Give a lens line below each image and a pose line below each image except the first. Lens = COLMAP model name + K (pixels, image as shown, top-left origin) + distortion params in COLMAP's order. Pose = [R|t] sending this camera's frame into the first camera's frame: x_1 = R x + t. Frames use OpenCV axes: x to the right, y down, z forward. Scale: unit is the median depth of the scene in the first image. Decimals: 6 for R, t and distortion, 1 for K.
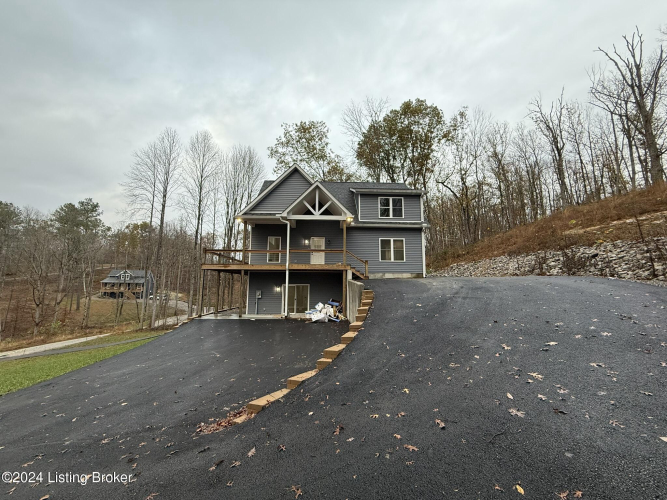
lens RADIAL K [[266.3, 0, 330.7], [0, 266.3, 249.8], [0, 0, 1]] dist [0.000852, -0.000056]
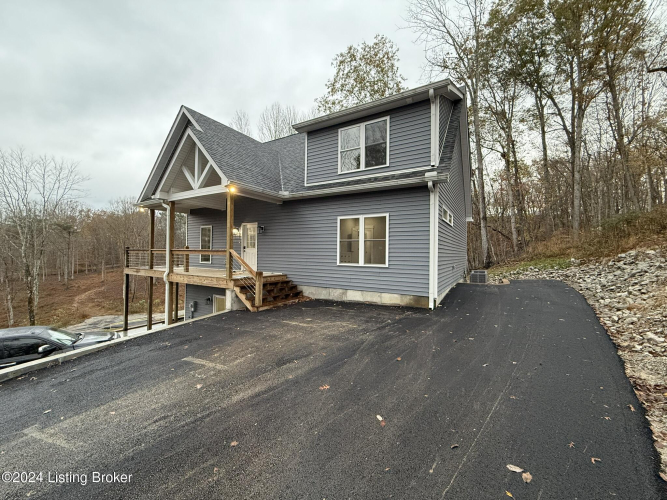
lens RADIAL K [[266.3, 0, 333.7], [0, 266.3, 247.6], [0, 0, 1]] dist [0.000852, -0.000056]
pose [[0.841192, -0.006314, -0.540700, 0.440886], [0.071226, 0.992513, 0.099218, -0.036933], [0.536026, -0.121973, 0.835344, 0.587021]]
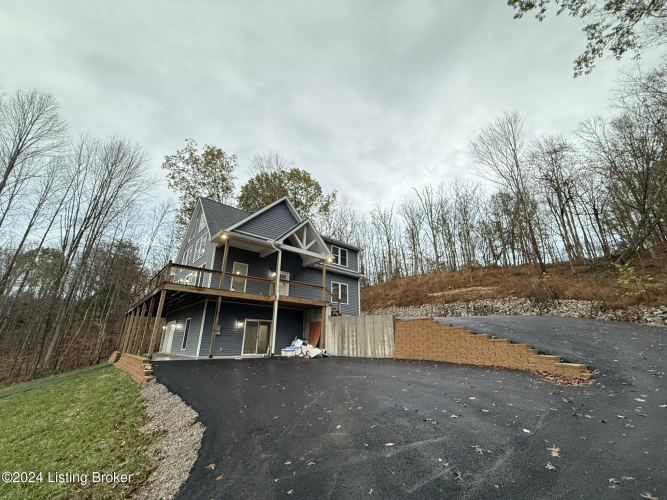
lens RADIAL K [[266.3, 0, 333.7], [0, 266.3, 249.6], [0, 0, 1]] dist [0.000852, -0.000056]
pose [[0.772282, 0.209732, 0.599661, -0.503591], [-0.086837, 0.969923, -0.227397, 0.080114], [-0.629317, 0.123542, 0.767266, 0.128171]]
